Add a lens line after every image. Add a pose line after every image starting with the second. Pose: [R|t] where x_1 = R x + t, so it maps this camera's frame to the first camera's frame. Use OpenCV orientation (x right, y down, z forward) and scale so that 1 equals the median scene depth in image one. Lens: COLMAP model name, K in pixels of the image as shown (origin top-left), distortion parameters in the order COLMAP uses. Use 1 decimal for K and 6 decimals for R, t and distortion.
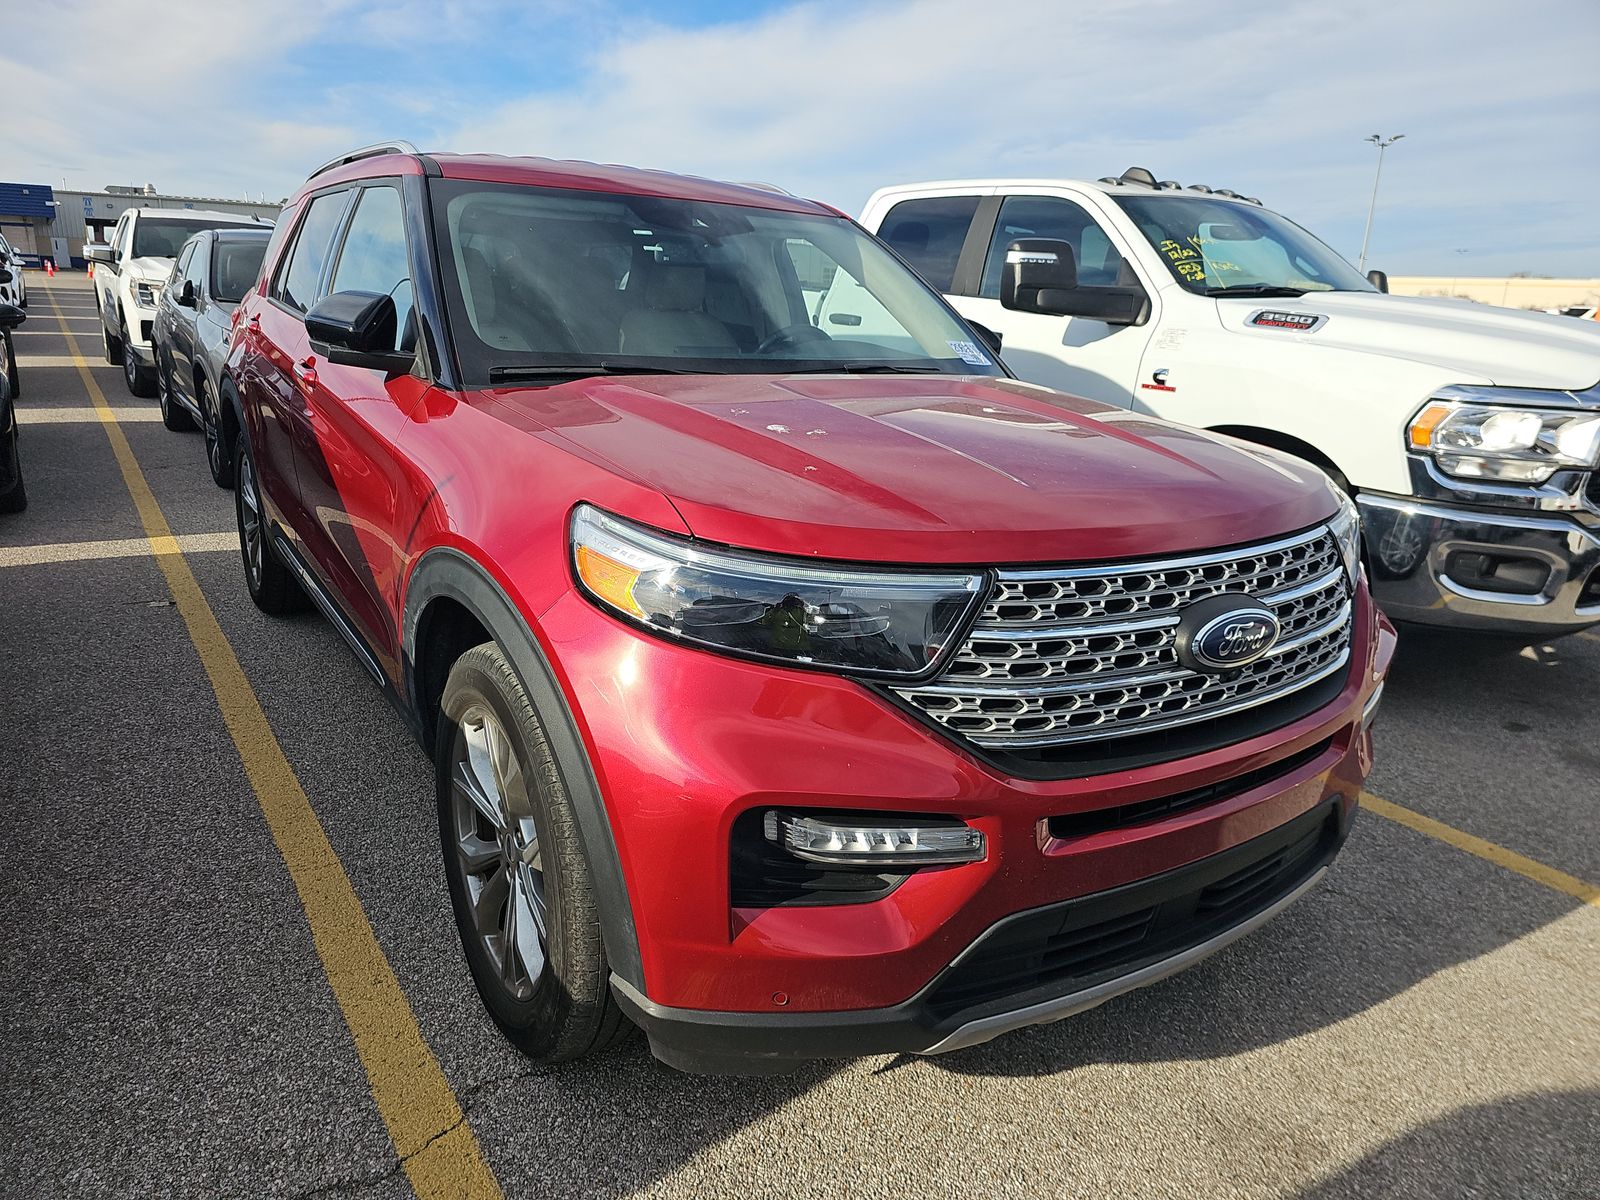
lens RADIAL K [[1061.1, 0, 798.5], [0, 1061.1, 604.3], [0, 0, 1]] dist [0.061151, -0.055487]
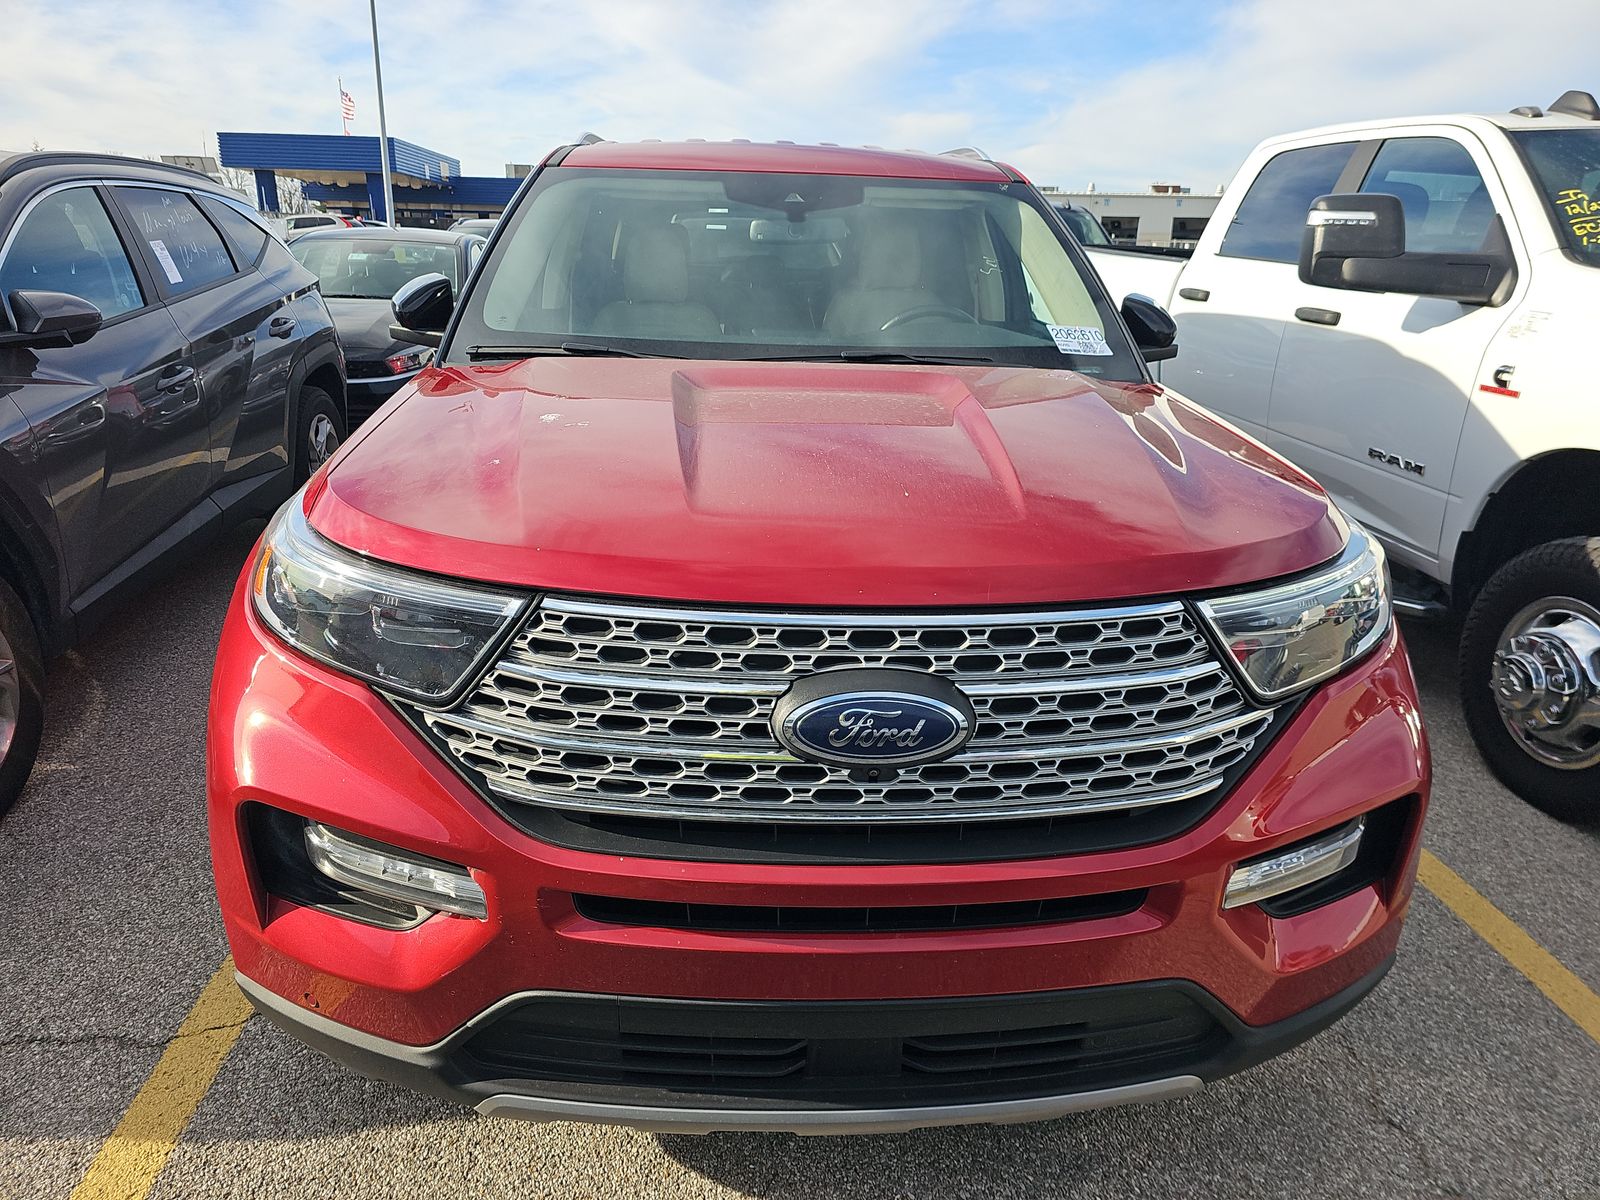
lens RADIAL K [[1073.8, 0, 795.3], [0, 1073.8, 593.0], [0, 0, 1]] dist [0.033272, -0.036795]
pose [[0.868894, 0.131883, -0.477106, 0.634199], [-0.126509, 0.991009, 0.043541, -0.080007], [0.478558, 0.022526, 0.877767, 0.266640]]
